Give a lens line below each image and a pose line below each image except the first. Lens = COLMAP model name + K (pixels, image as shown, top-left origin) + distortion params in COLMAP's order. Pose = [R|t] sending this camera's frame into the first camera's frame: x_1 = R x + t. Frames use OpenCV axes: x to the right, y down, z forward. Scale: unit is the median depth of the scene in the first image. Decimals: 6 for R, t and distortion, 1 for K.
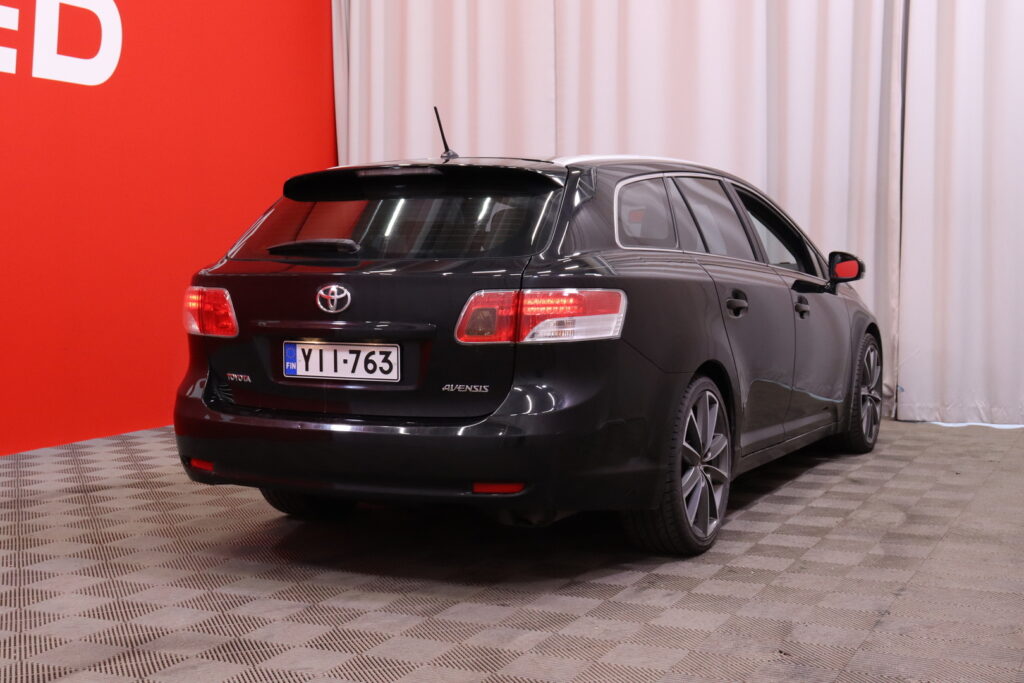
lens RADIAL K [[1435.7, 0, 512.0], [0, 1435.7, 341.5], [0, 0, 1]] dist [-0.009113, -0.018293]
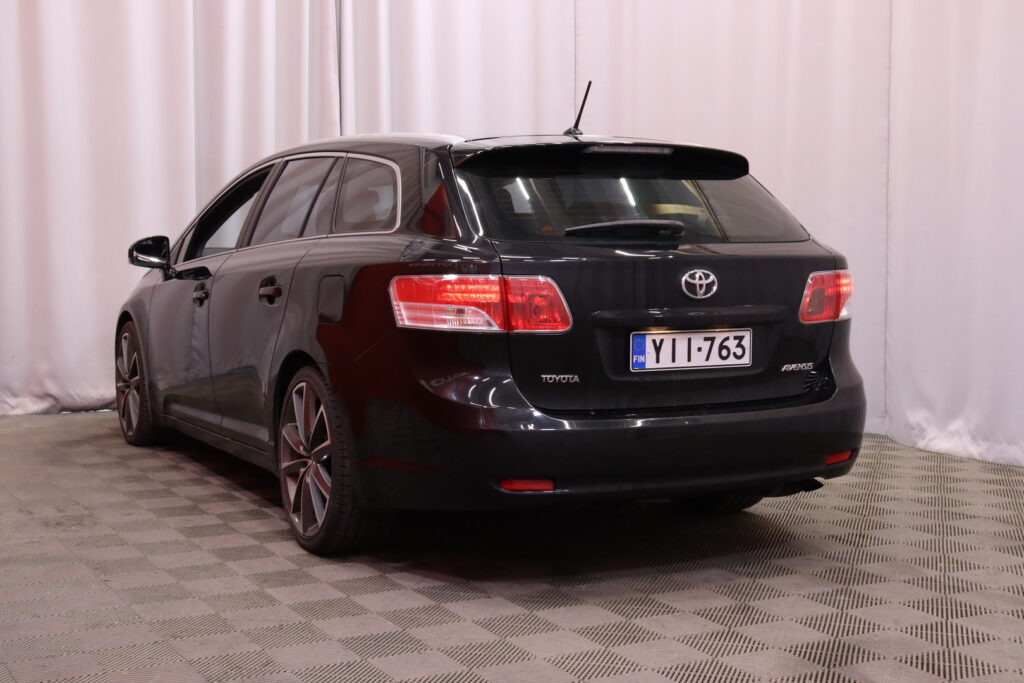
lens RADIAL K [[1457.2, 0, 512.0], [0, 1457.2, 341.5], [0, 0, 1]] dist [0.019981, 0.111113]
pose [[0.579029, -0.054704, 0.813470, -0.977372], [0.048145, 0.998300, 0.032863, -0.029235], [-0.813884, 0.020136, 0.580678, 0.542374]]
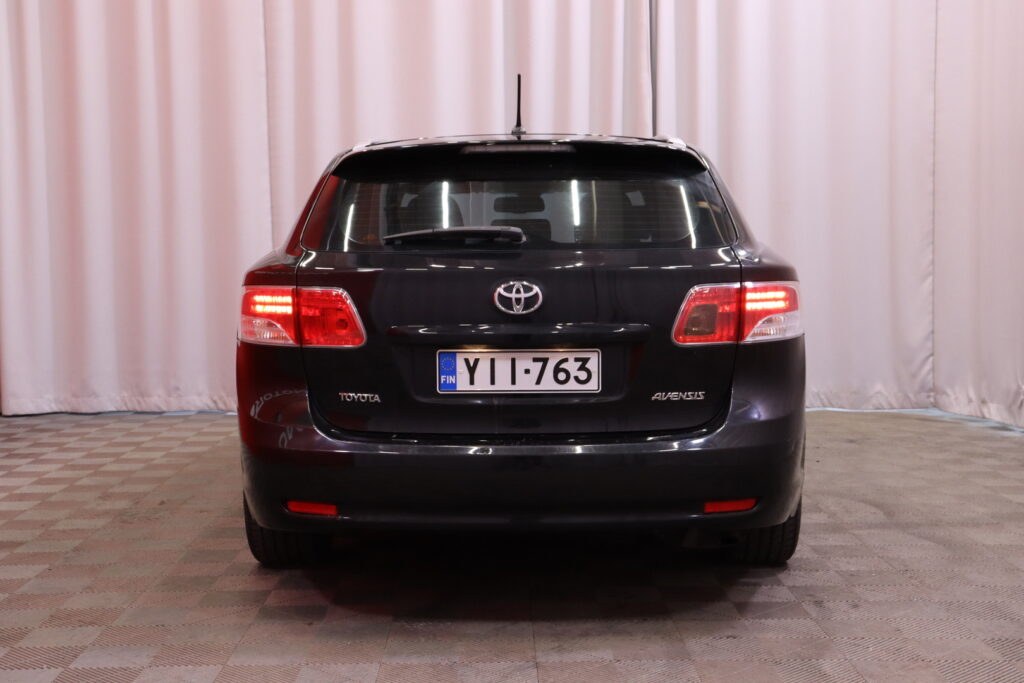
lens RADIAL K [[1514.5, 0, 513.6], [0, 1514.5, 391.1], [0, 0, 1]] dist [0.161345, -0.003720]
pose [[0.894271, -0.042729, 0.445482, -0.524057], [0.031489, 0.998972, 0.032606, -0.003943], [-0.446418, -0.015131, 0.894697, 0.204490]]
